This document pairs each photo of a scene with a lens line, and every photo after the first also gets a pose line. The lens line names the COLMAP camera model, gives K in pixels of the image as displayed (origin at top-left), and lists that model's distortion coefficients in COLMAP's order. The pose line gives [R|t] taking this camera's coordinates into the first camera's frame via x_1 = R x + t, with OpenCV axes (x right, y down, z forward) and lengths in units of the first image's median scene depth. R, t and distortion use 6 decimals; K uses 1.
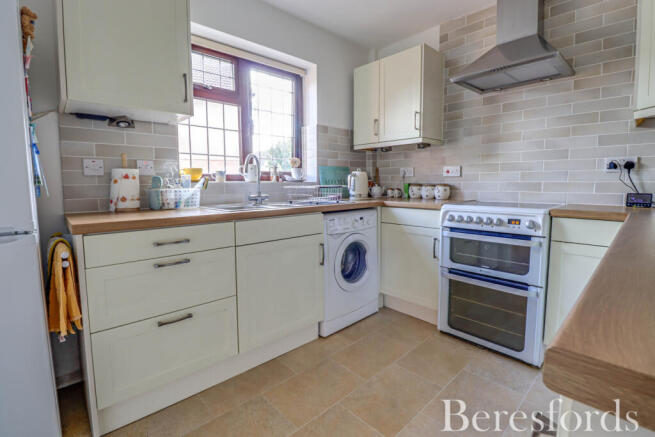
lens RADIAL K [[305.2, 0, 329.1], [0, 305.2, 206.7], [0, 0, 1]] dist [0.001671, -0.015545]
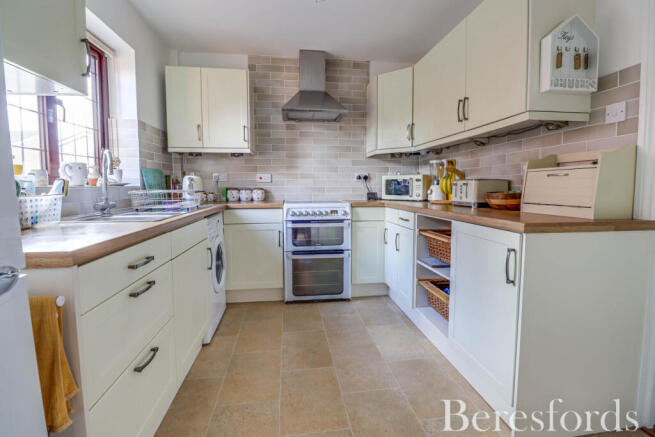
lens RADIAL K [[305.2, 0, 329.1], [0, 305.2, 206.7], [0, 0, 1]] dist [0.001671, -0.015545]
pose [[0.576263, -0.051452, 0.815643, -0.591123], [0.063389, 0.997824, 0.018159, -0.006878], [-0.814802, 0.041239, 0.578270, 0.096620]]
